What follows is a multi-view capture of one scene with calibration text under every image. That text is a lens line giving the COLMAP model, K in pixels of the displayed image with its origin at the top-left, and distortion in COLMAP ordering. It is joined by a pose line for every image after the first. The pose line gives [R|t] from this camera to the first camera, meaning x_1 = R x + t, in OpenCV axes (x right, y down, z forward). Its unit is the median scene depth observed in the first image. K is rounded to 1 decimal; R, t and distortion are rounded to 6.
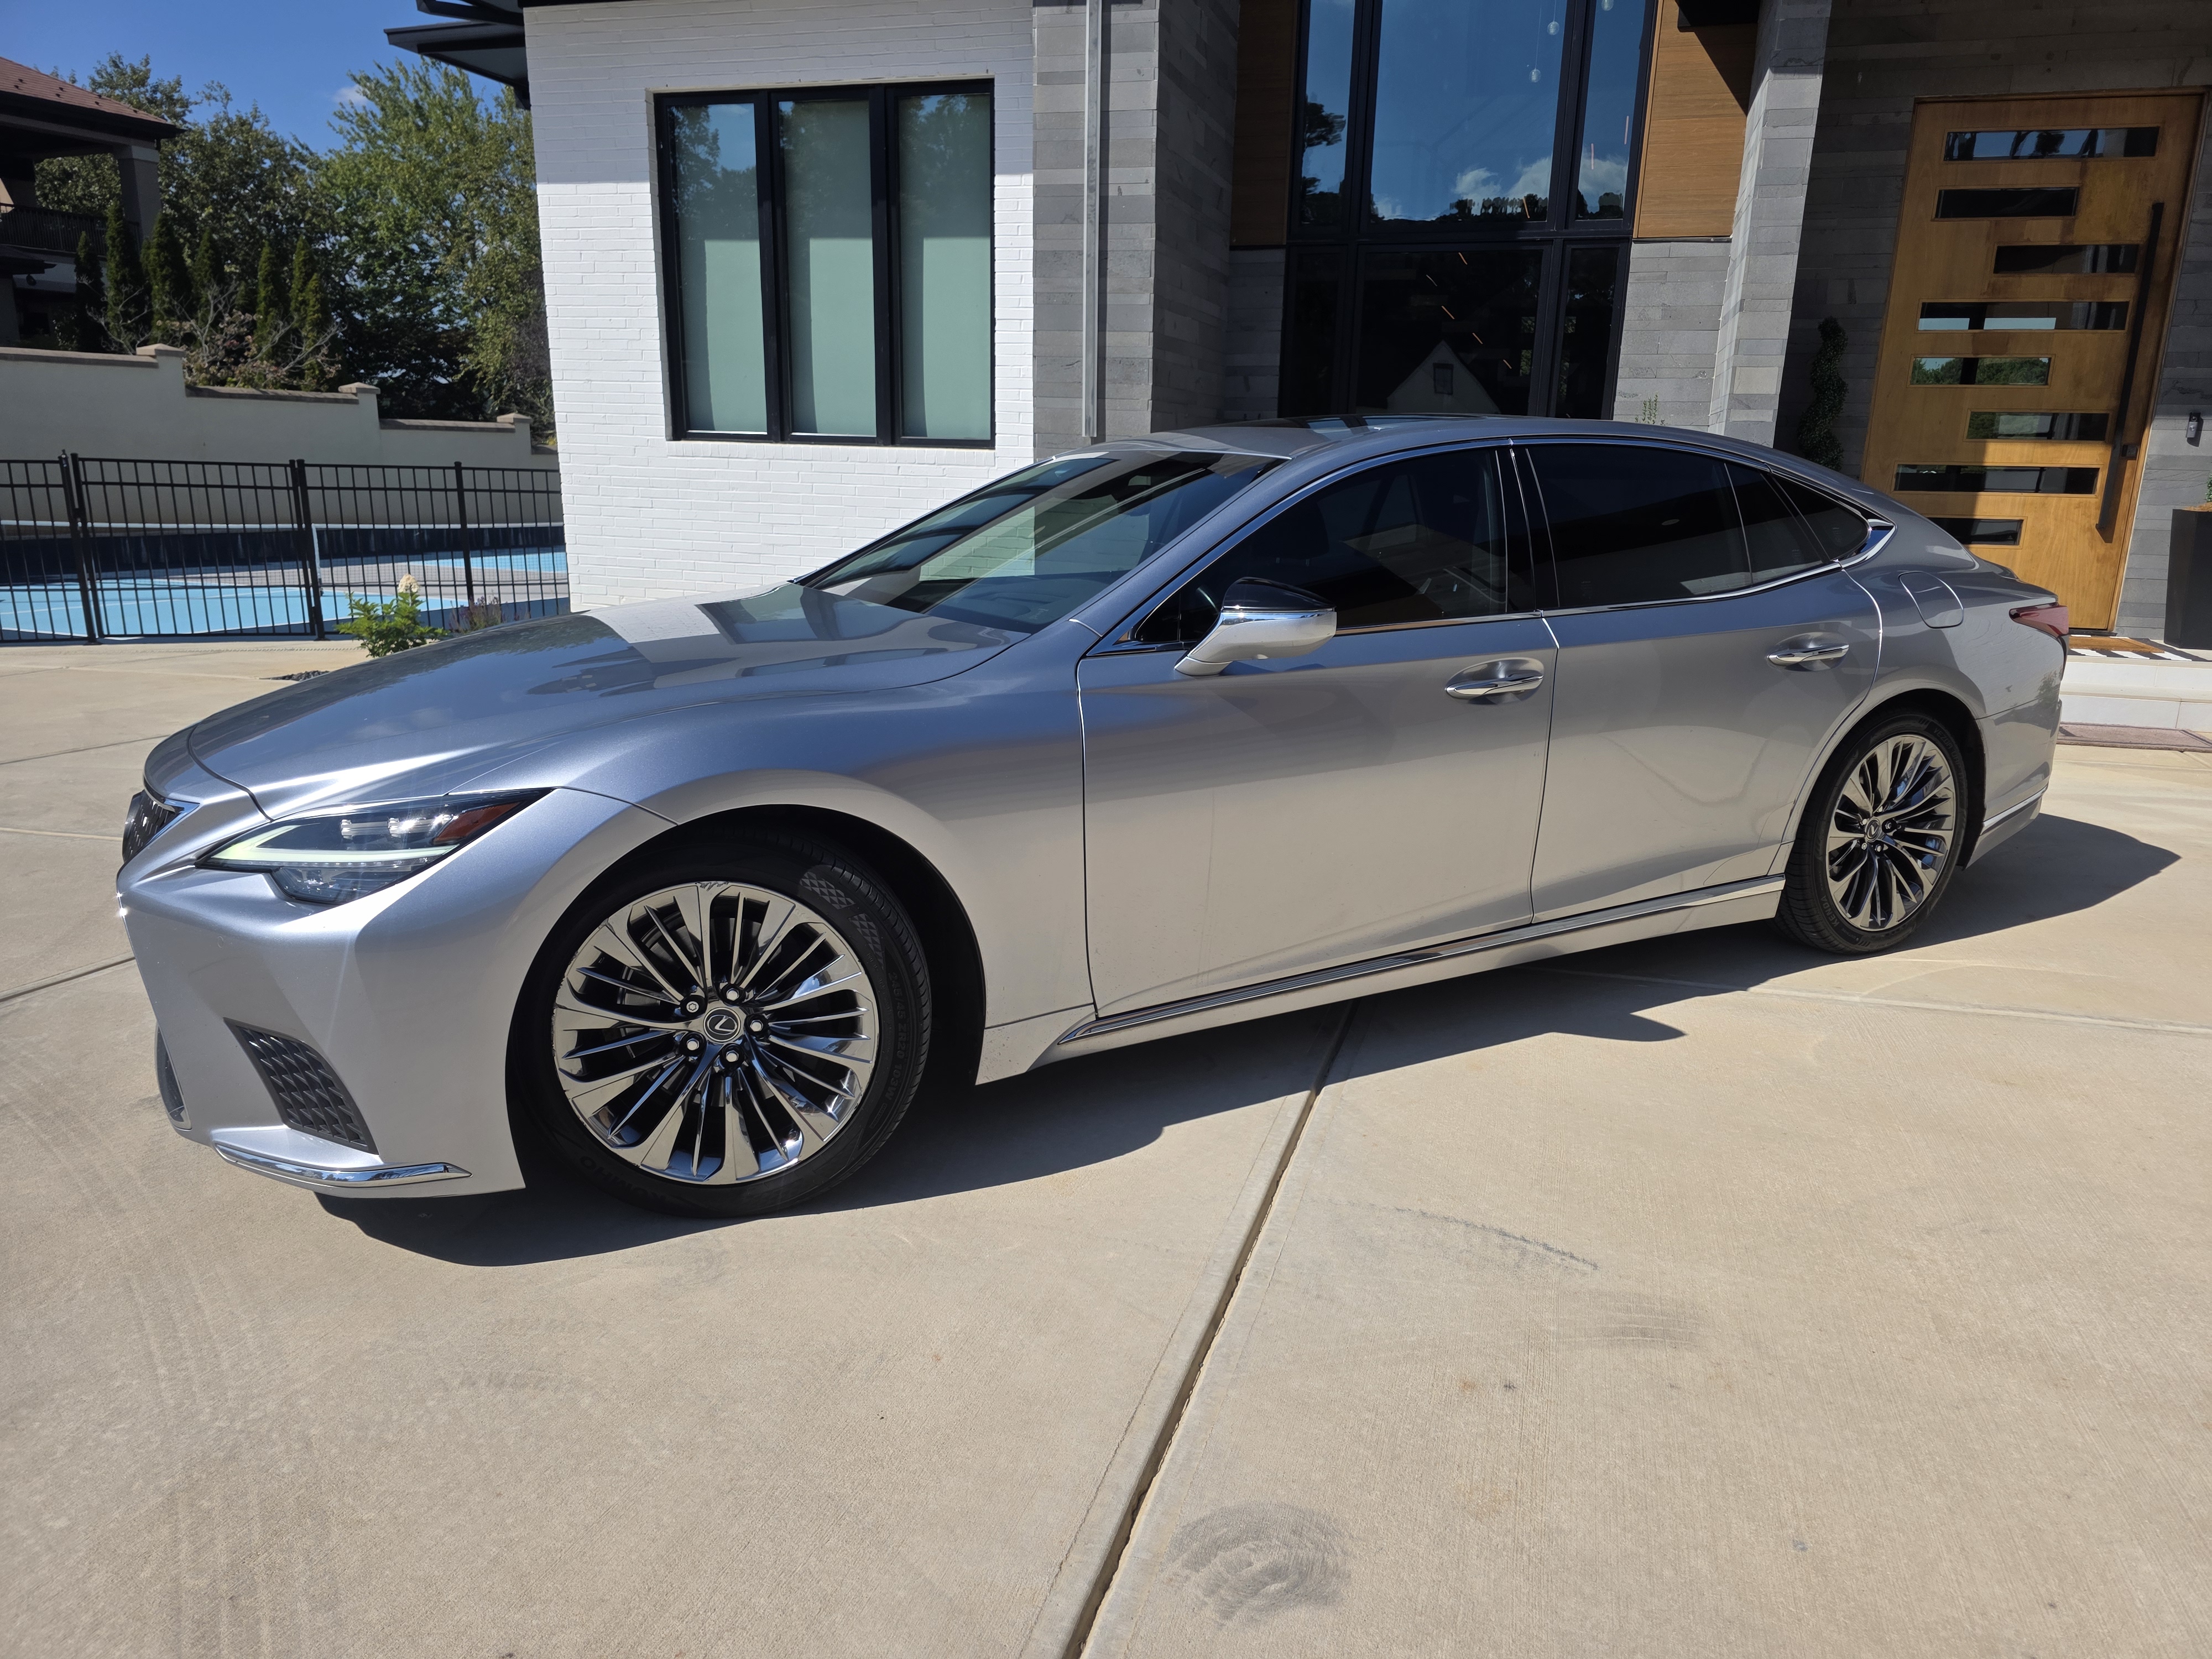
lens RADIAL K [[1495.1, 0, 1133.3], [0, 1495.1, 807.7], [0, 0, 1]] dist [0.062907, -0.061318]
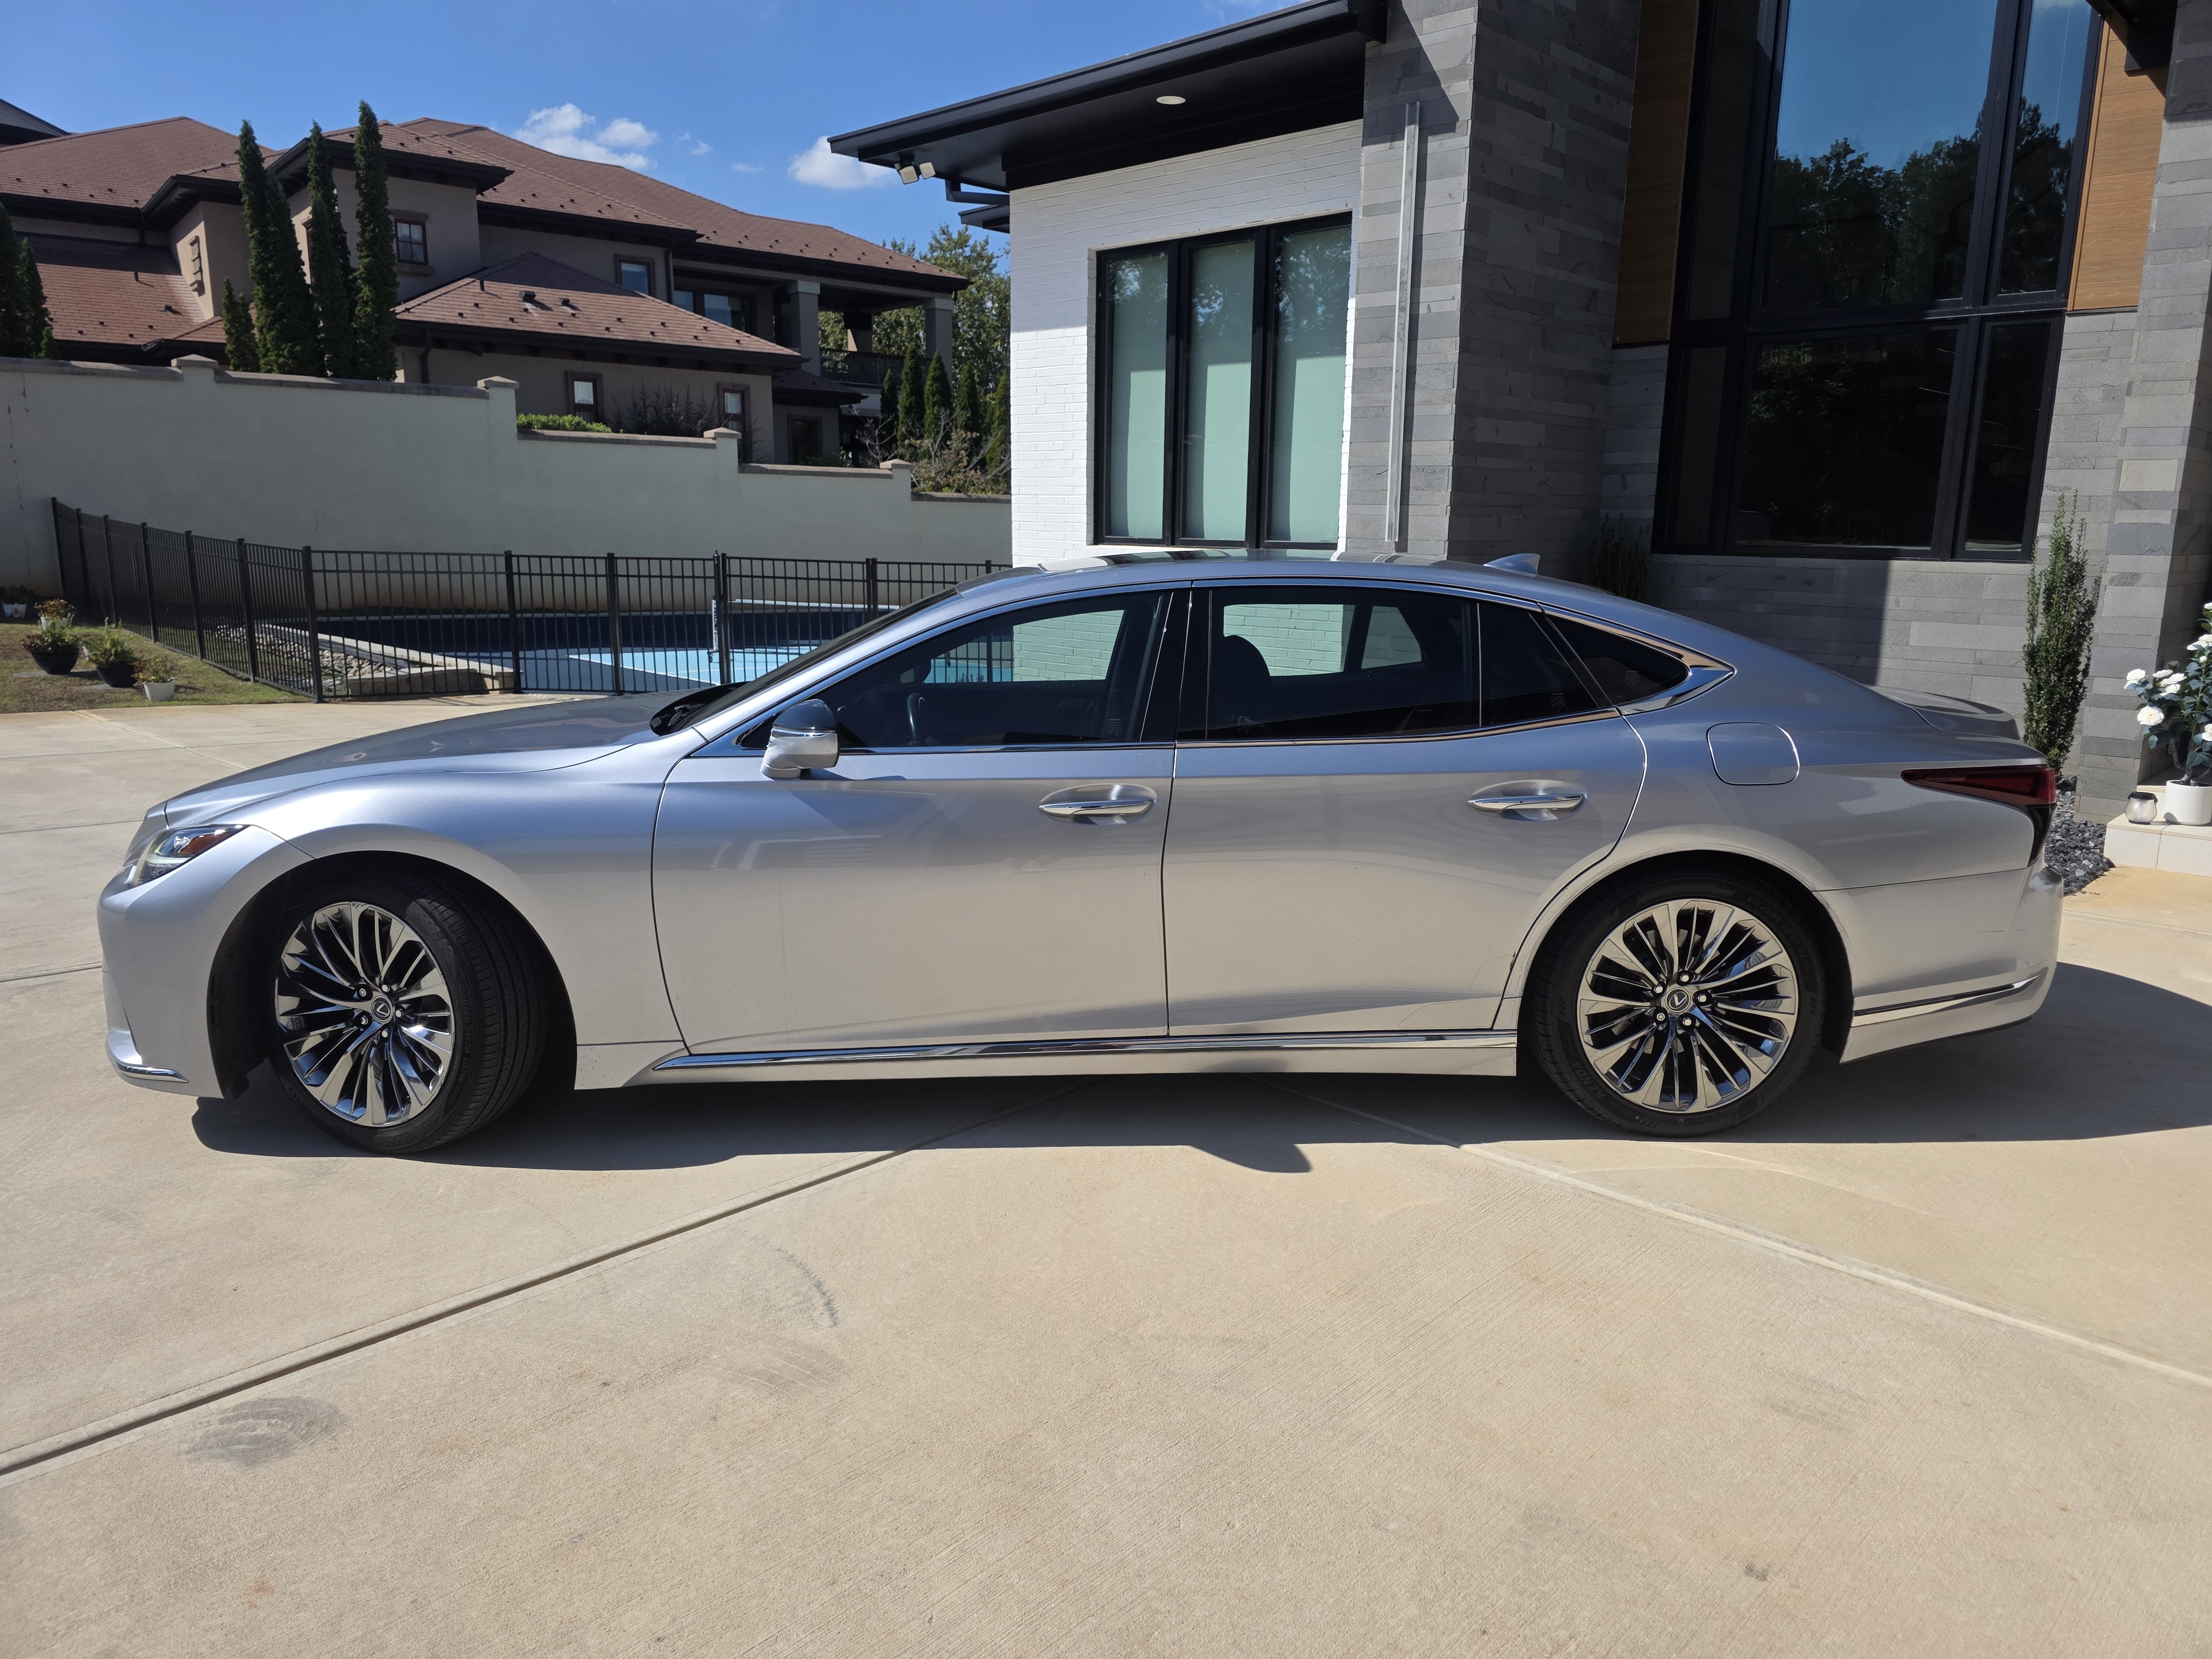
lens RADIAL K [[1500.4, 0, 1145.4], [0, 1500.4, 778.4], [0, 0, 1]] dist [0.060919, -0.059201]
pose [[0.891161, 0.068690, -0.448457, 0.301275], [-0.099441, 0.994009, -0.045353, -0.022481], [0.442655, 0.085012, 0.892653, 0.017057]]
